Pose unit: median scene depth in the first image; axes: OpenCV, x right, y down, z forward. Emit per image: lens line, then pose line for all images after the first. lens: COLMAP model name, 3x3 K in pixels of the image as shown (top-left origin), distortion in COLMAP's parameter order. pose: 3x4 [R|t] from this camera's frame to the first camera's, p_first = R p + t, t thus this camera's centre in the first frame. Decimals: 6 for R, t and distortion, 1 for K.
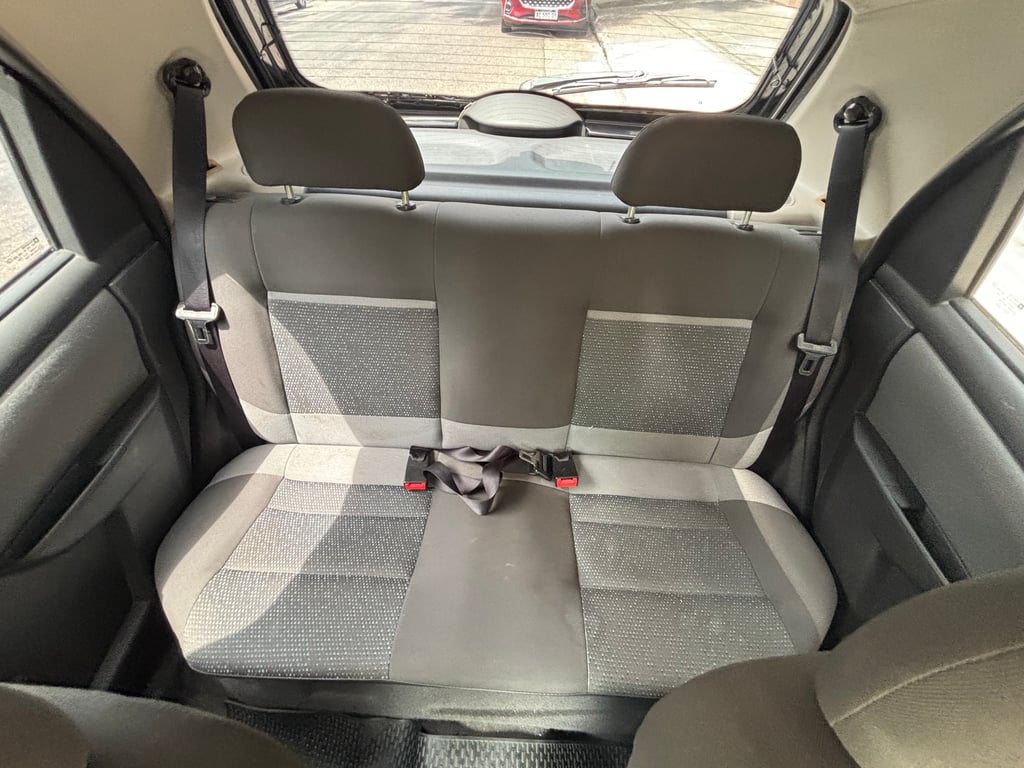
lens RADIAL K [[412.9, 0, 512.0], [0, 412.9, 380.3], [0, 0, 1]] dist [-0.002063, 0.000574]
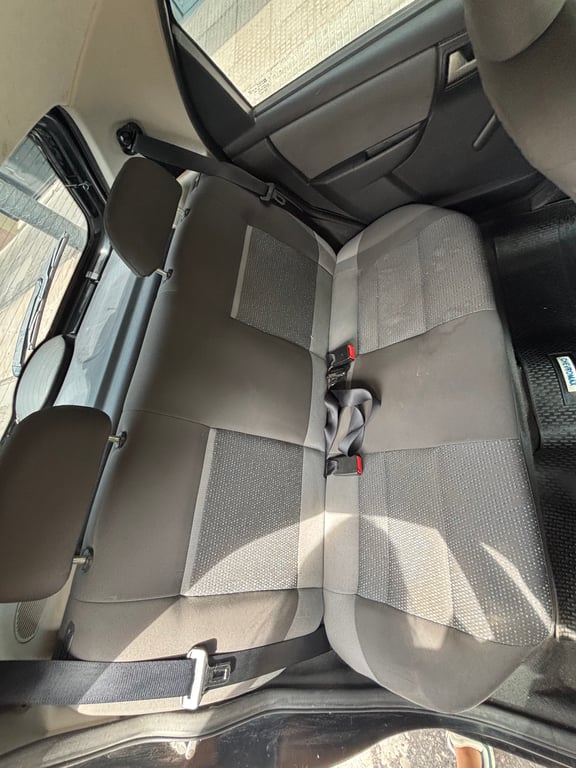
lens RADIAL K [[309.7, 0, 290.4], [0, 309.7, 385.0], [0, 0, 1]] dist [-0.002063, 0.000574]
pose [[0.027817, -0.934279, 0.355456, -0.372595], [0.986309, 0.083474, 0.142218, -0.101522], [-0.162543, 0.346634, 0.923810, 0.115293]]
